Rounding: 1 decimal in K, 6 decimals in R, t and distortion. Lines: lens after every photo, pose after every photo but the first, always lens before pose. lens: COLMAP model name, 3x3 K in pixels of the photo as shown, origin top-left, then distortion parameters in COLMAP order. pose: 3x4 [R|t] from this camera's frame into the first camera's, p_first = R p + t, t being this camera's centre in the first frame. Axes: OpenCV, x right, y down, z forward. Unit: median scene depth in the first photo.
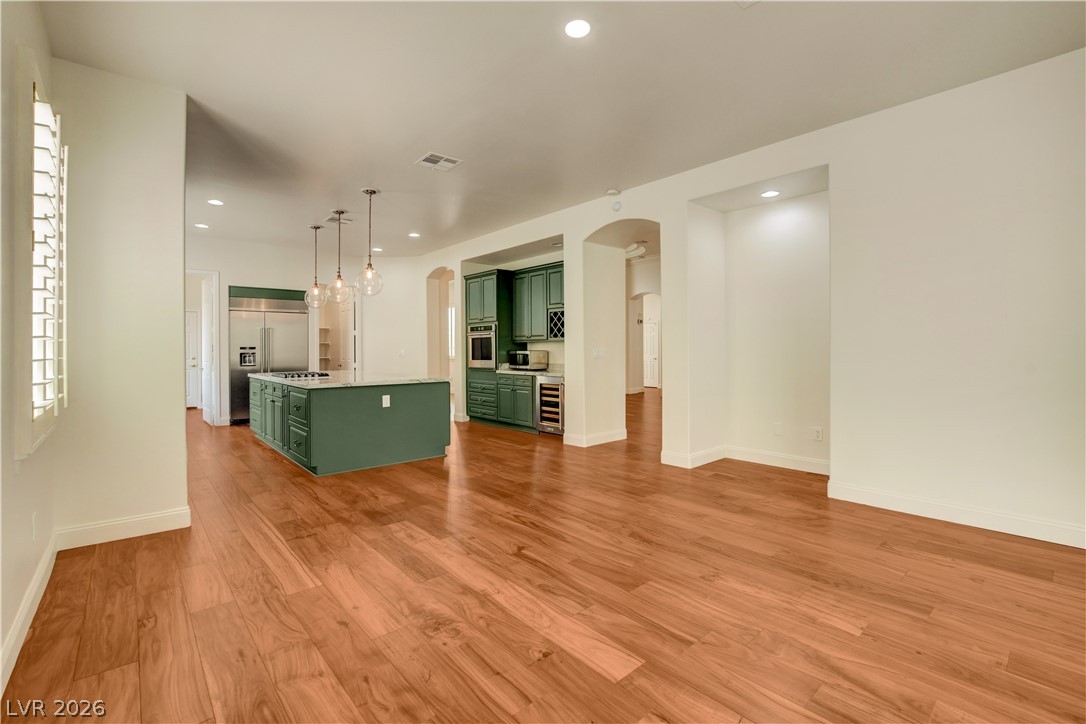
lens RADIAL K [[479.4, 0, 538.3], [0, 479.4, 355.5], [0, 0, 1]] dist [-0.028990, 0.001470]
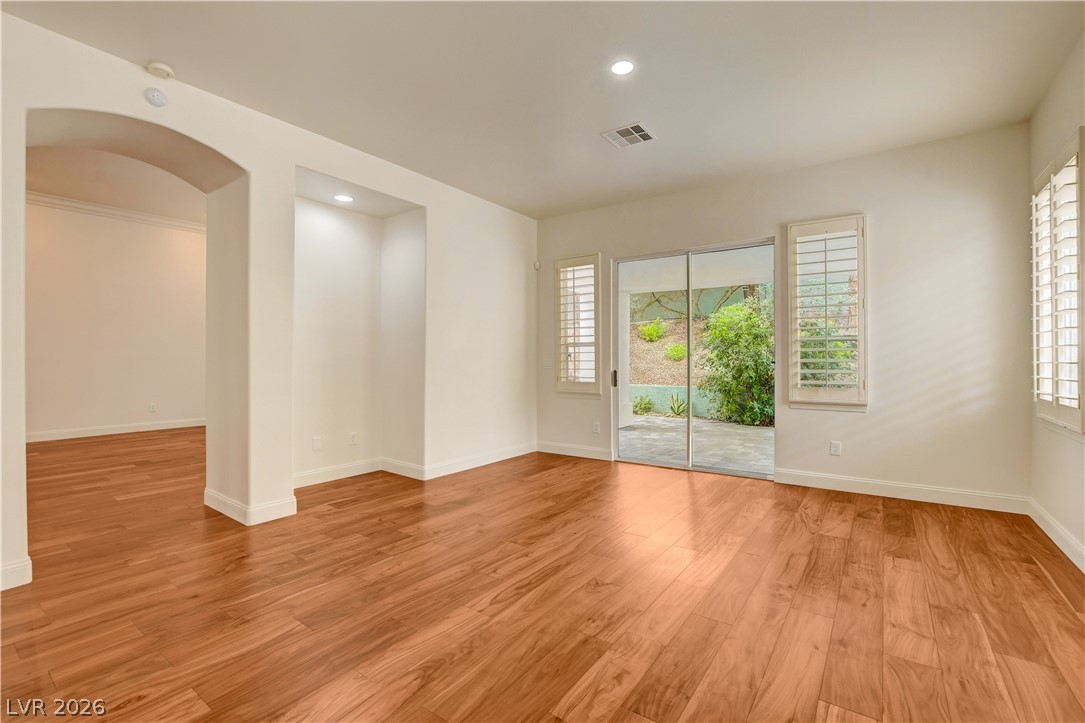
lens RADIAL K [[479.0, 0, 548.2], [0, 479.0, 359.1], [0, 0, 1]] dist [-0.028990, 0.001470]
pose [[-0.236509, 0.004322, 0.971620, -0.362496], [0.015684, 0.999877, -0.000630, -0.003120], [-0.971503, 0.015090, -0.236548, 0.545565]]
